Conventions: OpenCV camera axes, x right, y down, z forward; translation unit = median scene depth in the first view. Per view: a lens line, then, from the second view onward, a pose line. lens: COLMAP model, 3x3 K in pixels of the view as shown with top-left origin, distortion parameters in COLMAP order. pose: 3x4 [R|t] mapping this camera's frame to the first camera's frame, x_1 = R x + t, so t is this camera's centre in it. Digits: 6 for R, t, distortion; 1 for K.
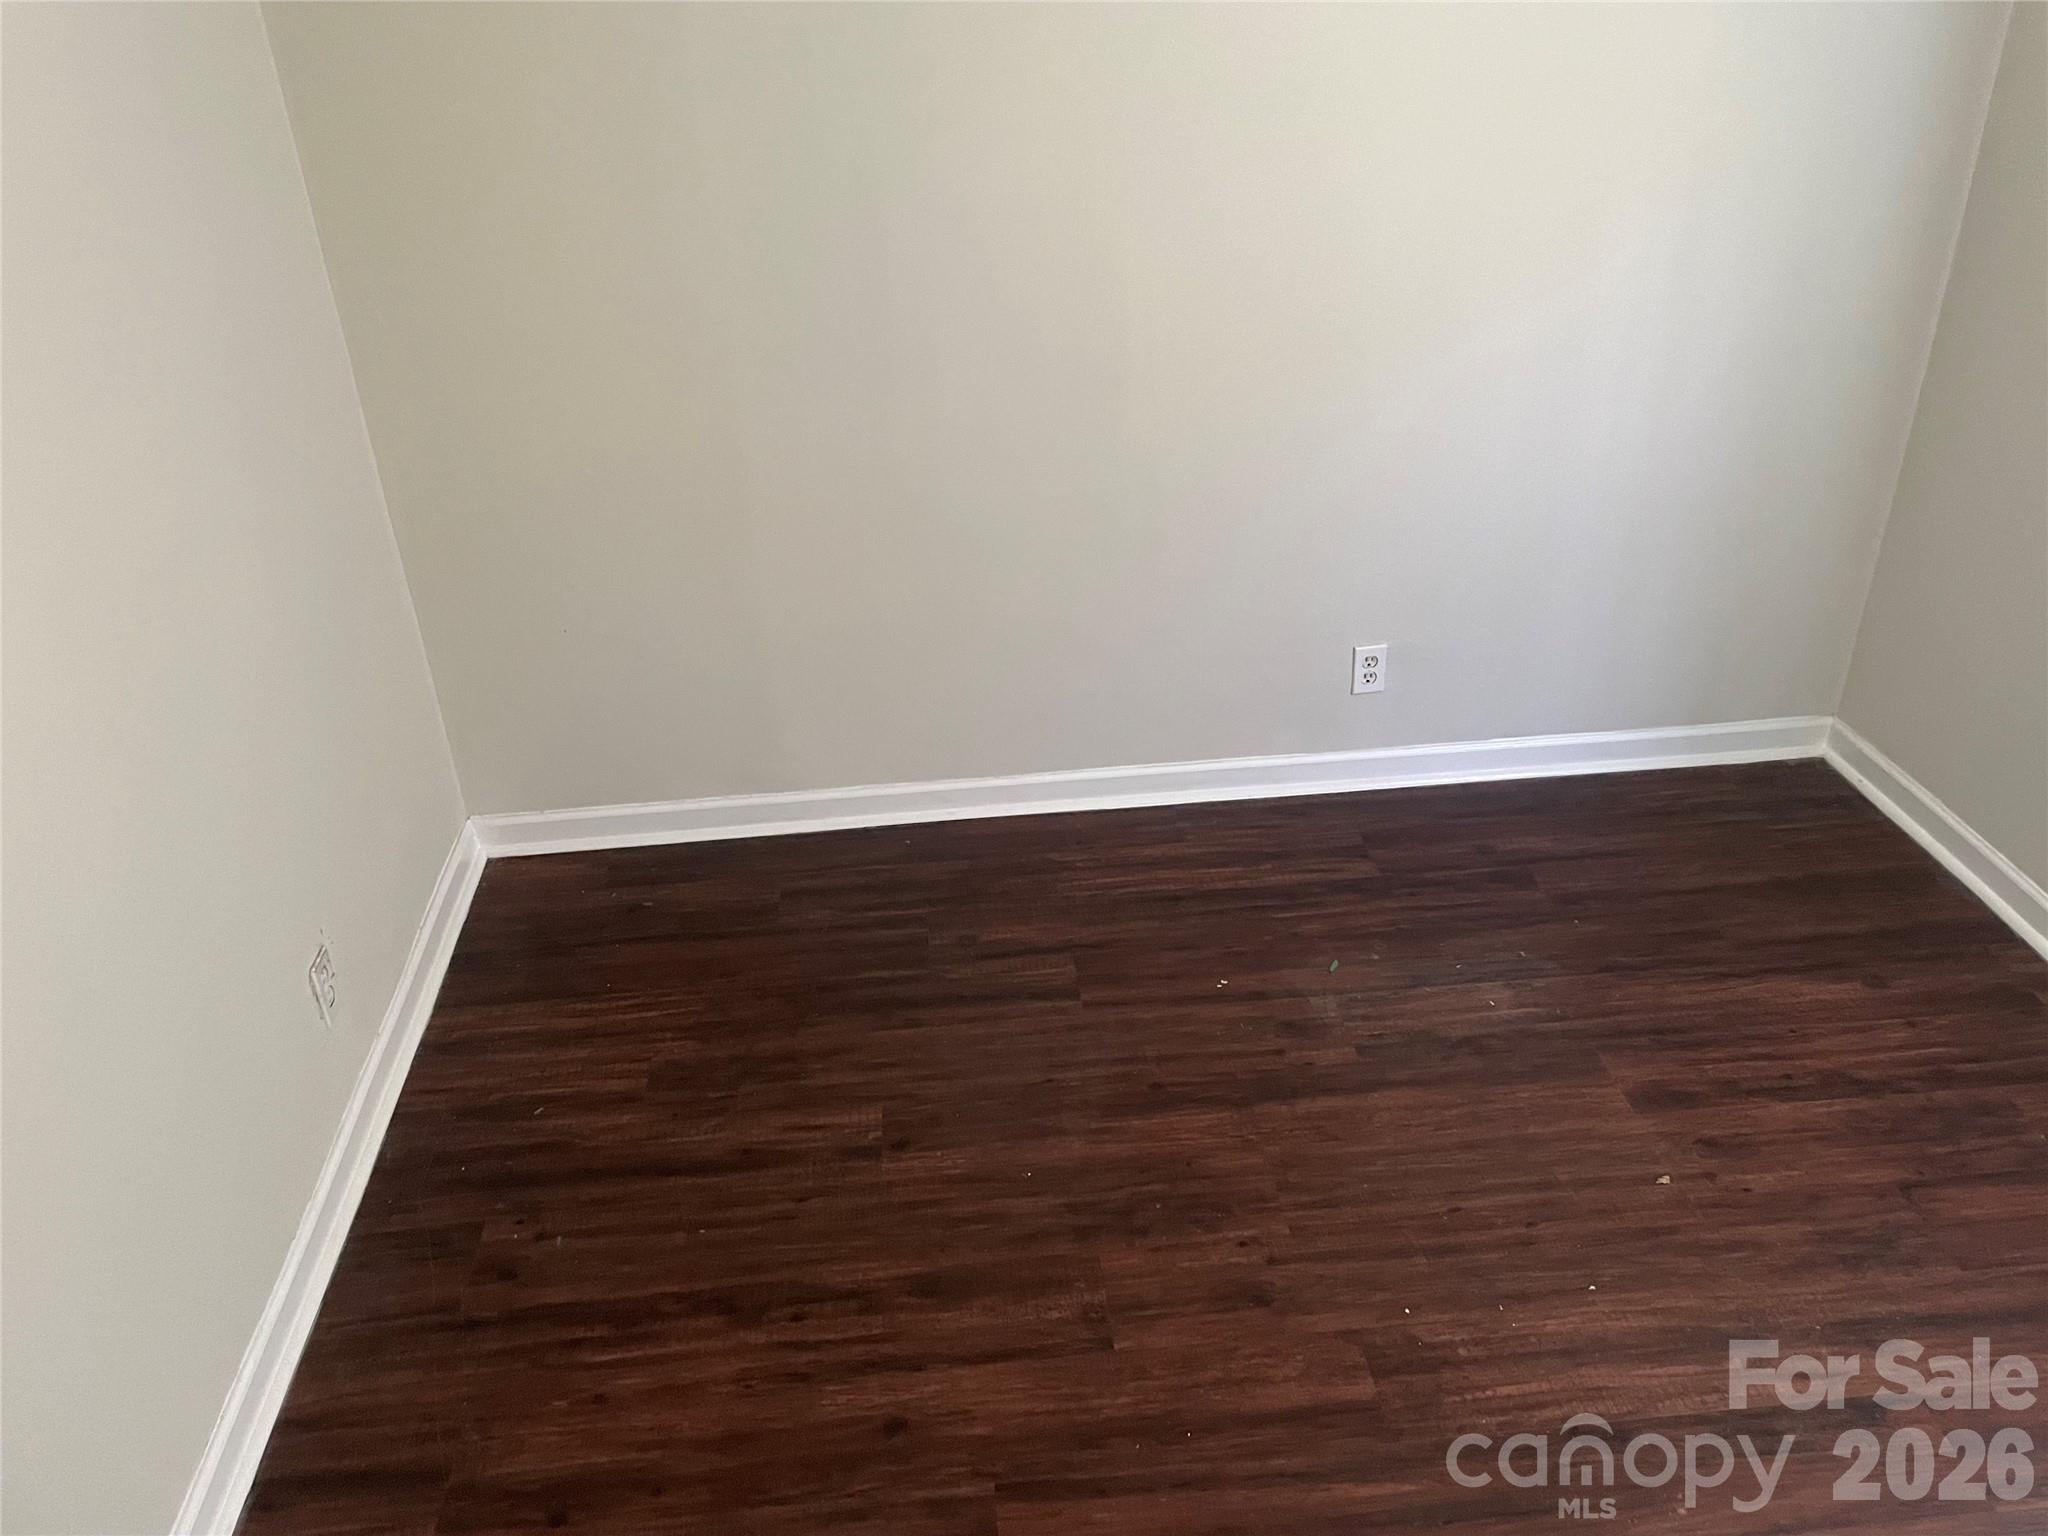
lens RADIAL K [[1554.9, 0, 1019.5], [0, 1554.9, 752.2], [0, 0, 1]] dist [0.095773, -0.120799]
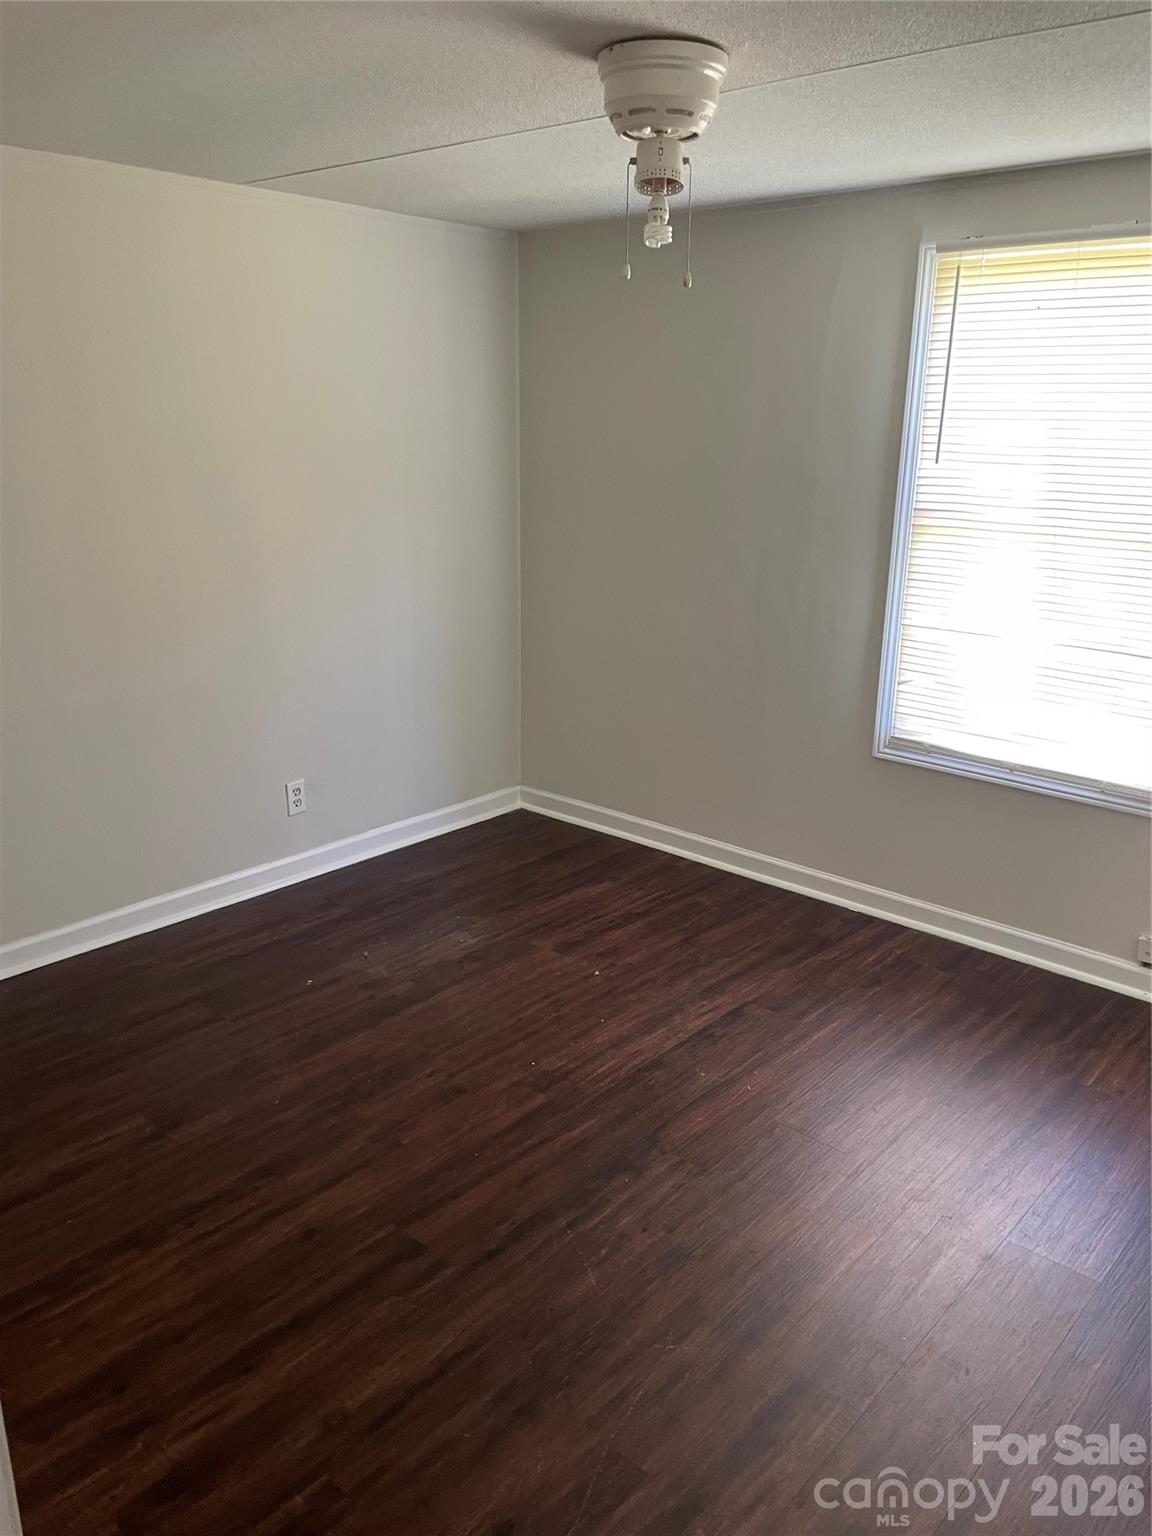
lens RADIAL K [[1166.2, 0, 583.1], [0, 1166.2, 776.4], [0, 0, 1]] dist [0.095773, -0.120799]
pose [[0.726986, -0.163401, 0.666927, -0.455148], [0.310437, 0.944556, -0.106971, 0.186290], [-0.612471, 0.284805, 0.737405, -0.059768]]
